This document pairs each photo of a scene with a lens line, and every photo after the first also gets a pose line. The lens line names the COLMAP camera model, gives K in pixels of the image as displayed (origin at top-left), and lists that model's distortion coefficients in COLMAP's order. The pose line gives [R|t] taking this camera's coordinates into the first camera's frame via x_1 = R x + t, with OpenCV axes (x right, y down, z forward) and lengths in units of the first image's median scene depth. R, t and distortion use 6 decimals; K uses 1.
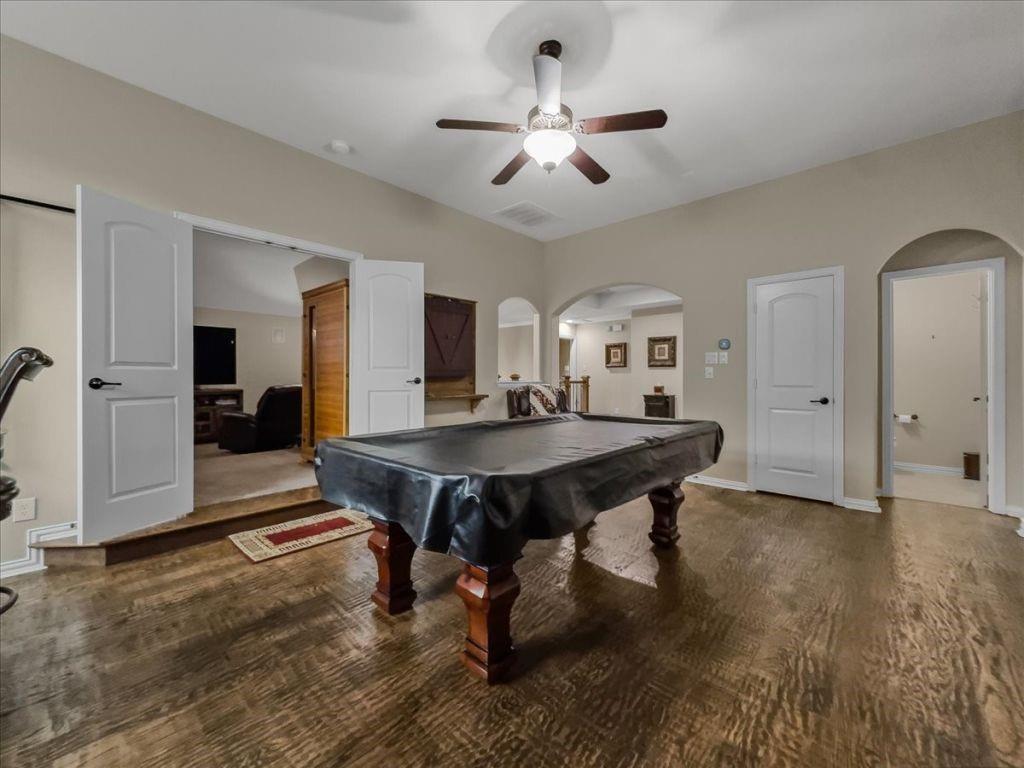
lens RADIAL K [[415.5, 0, 517.1], [0, 415.5, 377.7], [0, 0, 1]] dist [0.001094, 0.000537]
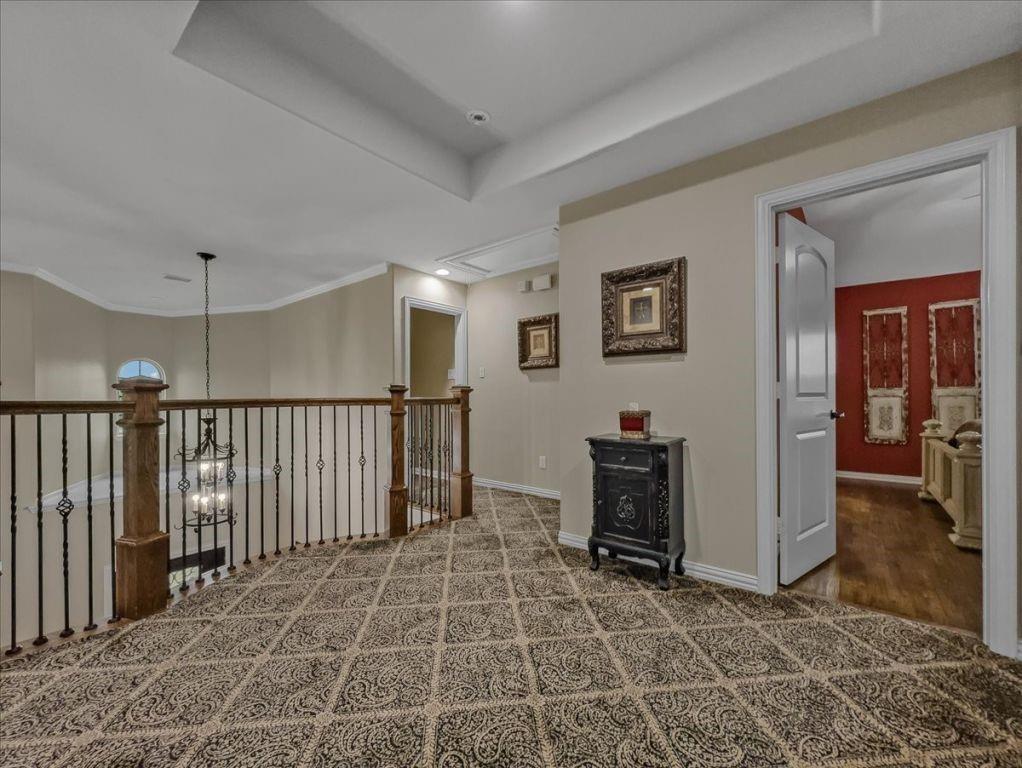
lens RADIAL K [[414.7, 0, 507.2], [0, 414.7, 393.9], [0, 0, 1]] dist [0.001094, 0.000537]
pose [[0.998822, -0.008150, 0.047840, 0.217849], [0.008423, 0.999949, -0.005512, 0.006604], [-0.047792, 0.005909, 0.998840, 0.655568]]
